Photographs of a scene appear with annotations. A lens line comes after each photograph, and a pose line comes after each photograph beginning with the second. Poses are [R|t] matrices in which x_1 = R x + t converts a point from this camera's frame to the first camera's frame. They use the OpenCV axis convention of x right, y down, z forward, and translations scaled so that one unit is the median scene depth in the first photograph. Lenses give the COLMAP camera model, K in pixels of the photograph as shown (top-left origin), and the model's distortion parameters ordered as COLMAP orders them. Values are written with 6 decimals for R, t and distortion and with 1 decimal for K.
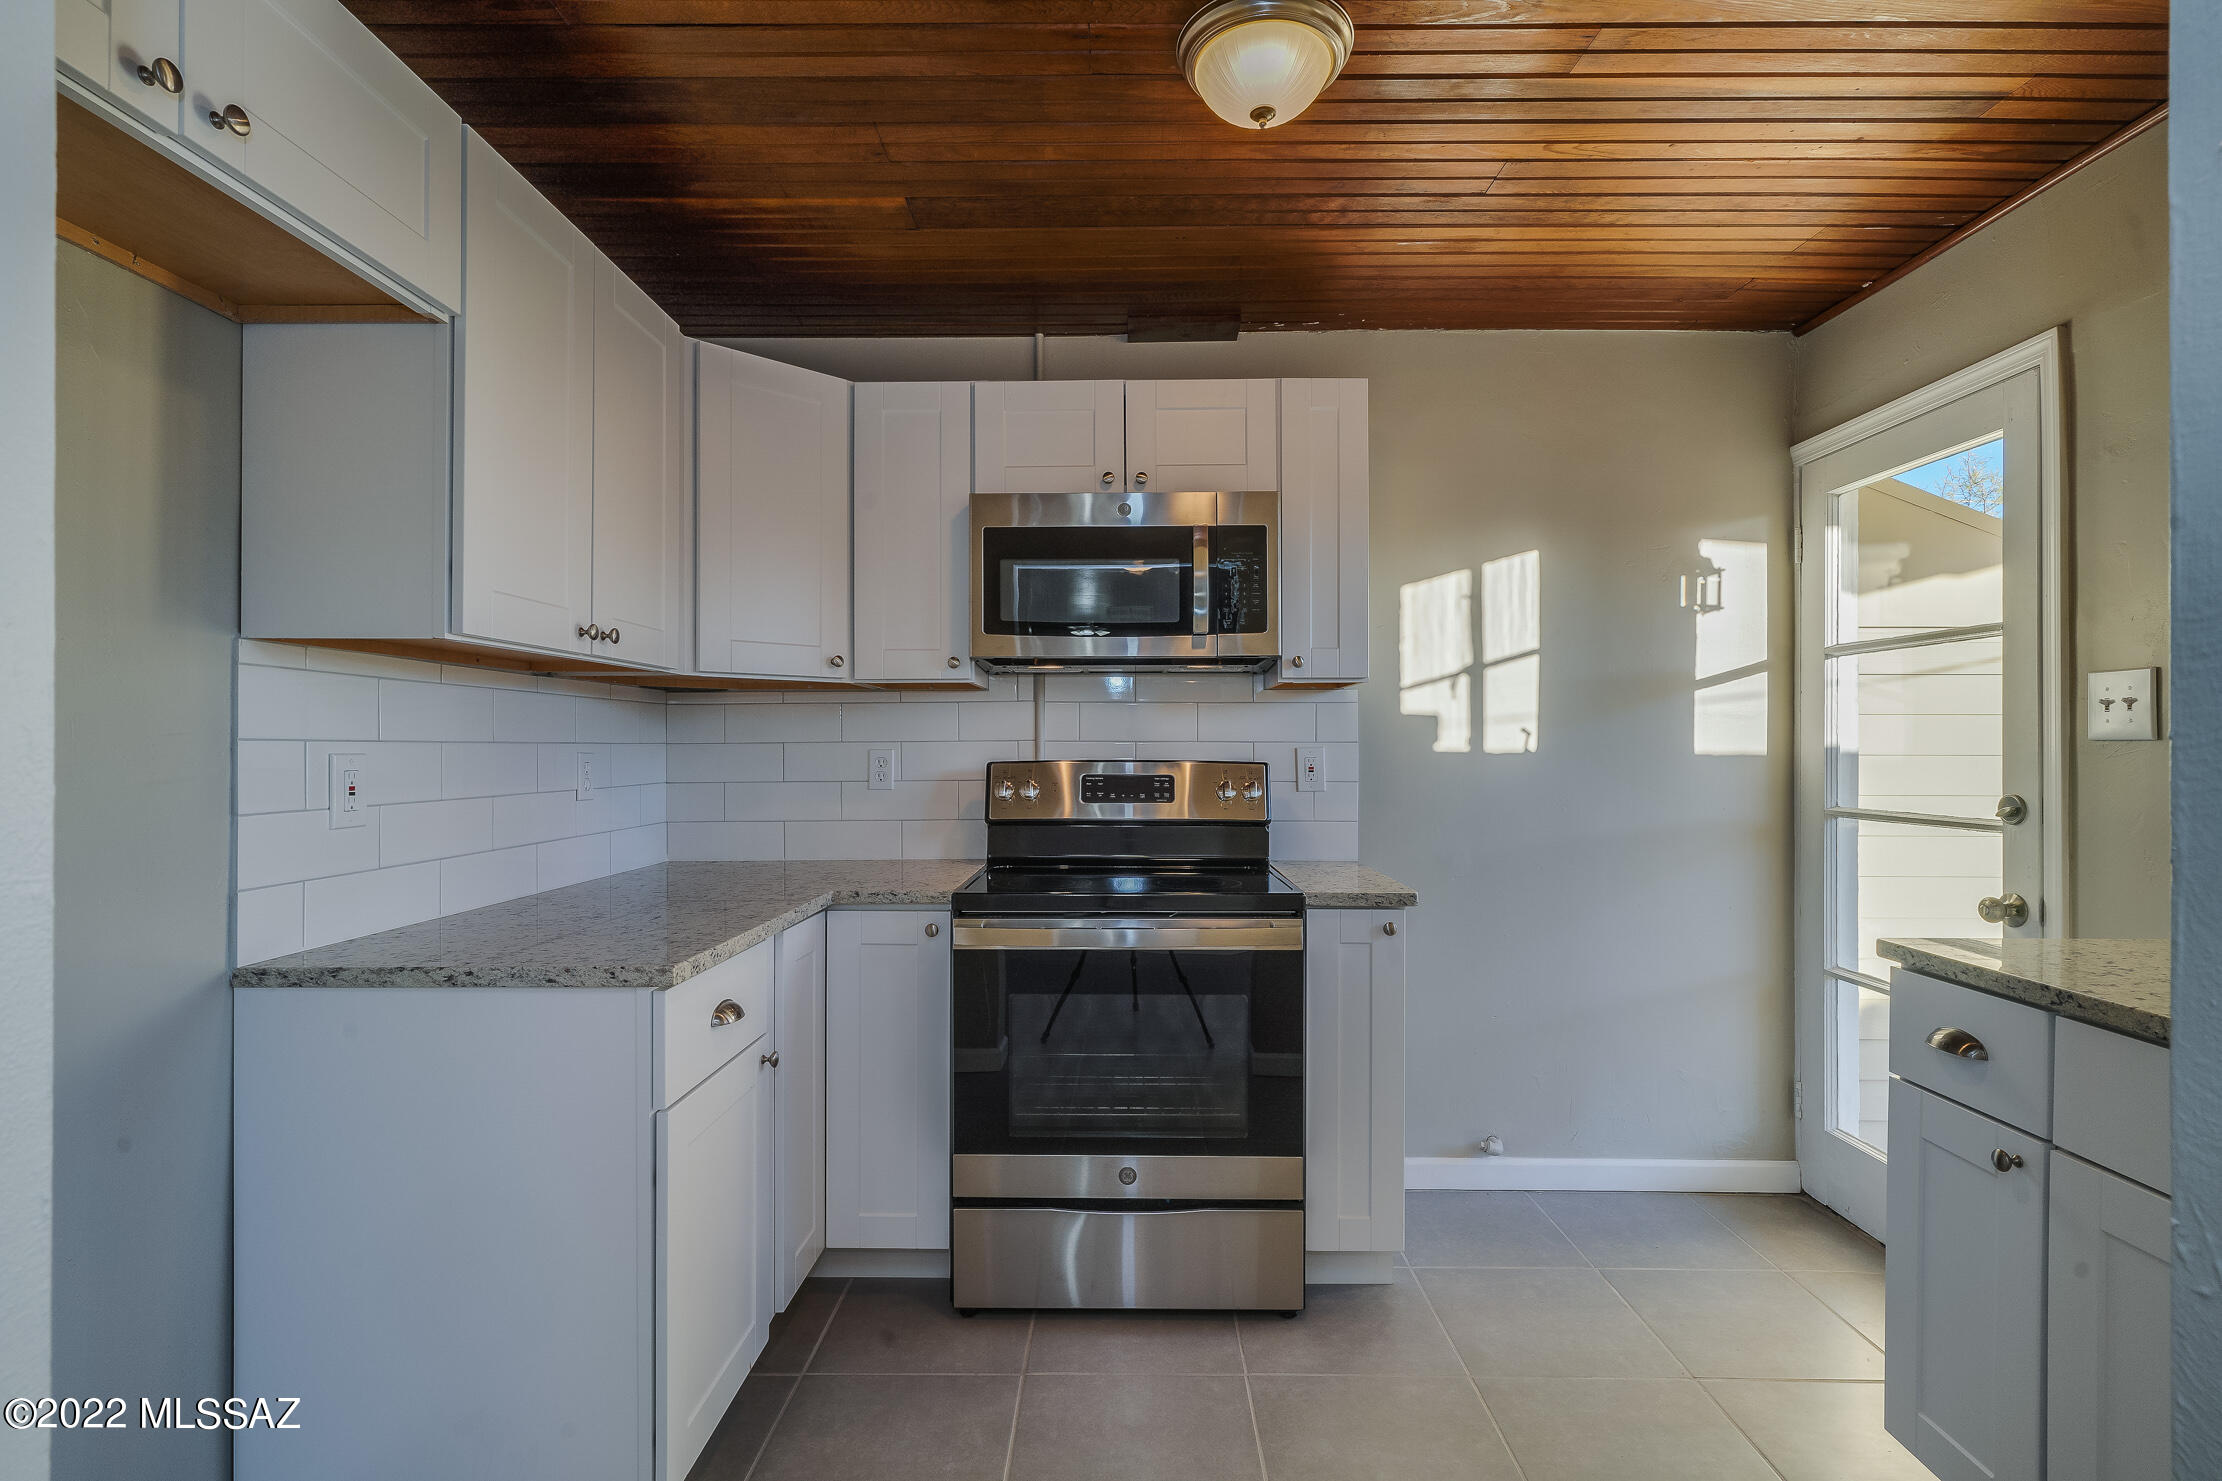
lens RADIAL K [[1138.6, 0, 1147.4], [0, 1138.6, 736.3], [0, 0, 1]] dist [-0.002492, 0.005429]
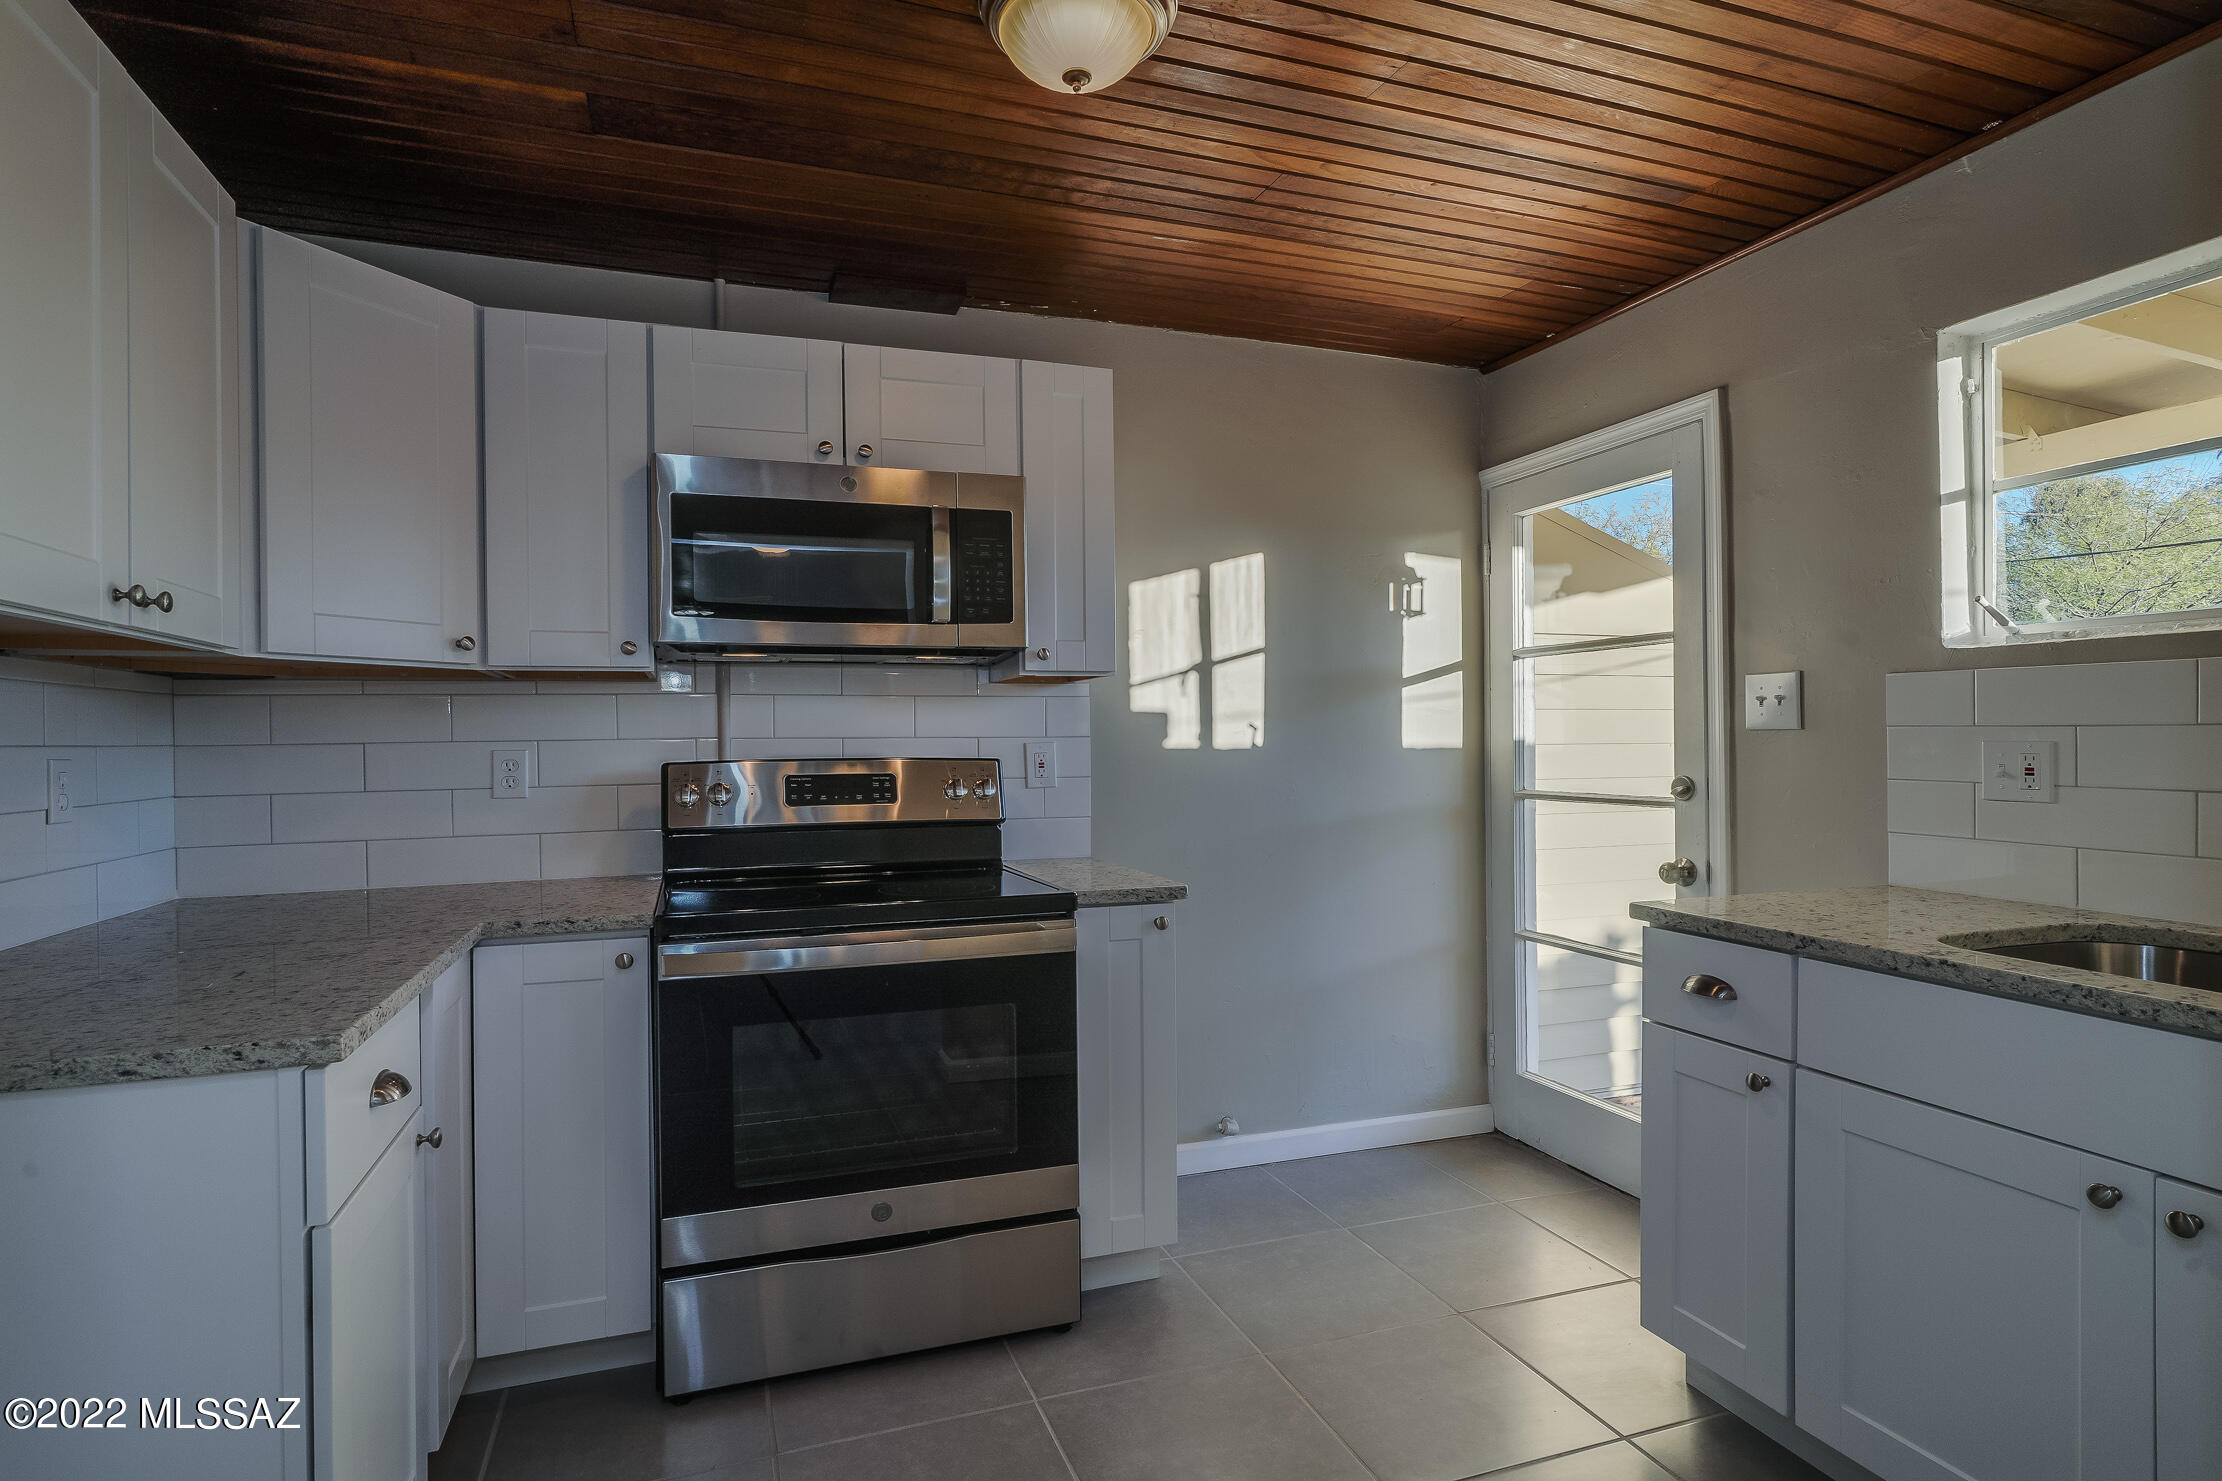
lens RADIAL K [[1138.6, 0, 1147.4], [0, 1138.6, 736.3], [0, 0, 1]] dist [-0.002492, 0.005429]
pose [[0.930094, -0.007018, 0.367254, -0.154538], [0.005885, 0.999974, 0.004203, 0.000907], [-0.367274, -0.001748, 0.930111, 0.071167]]
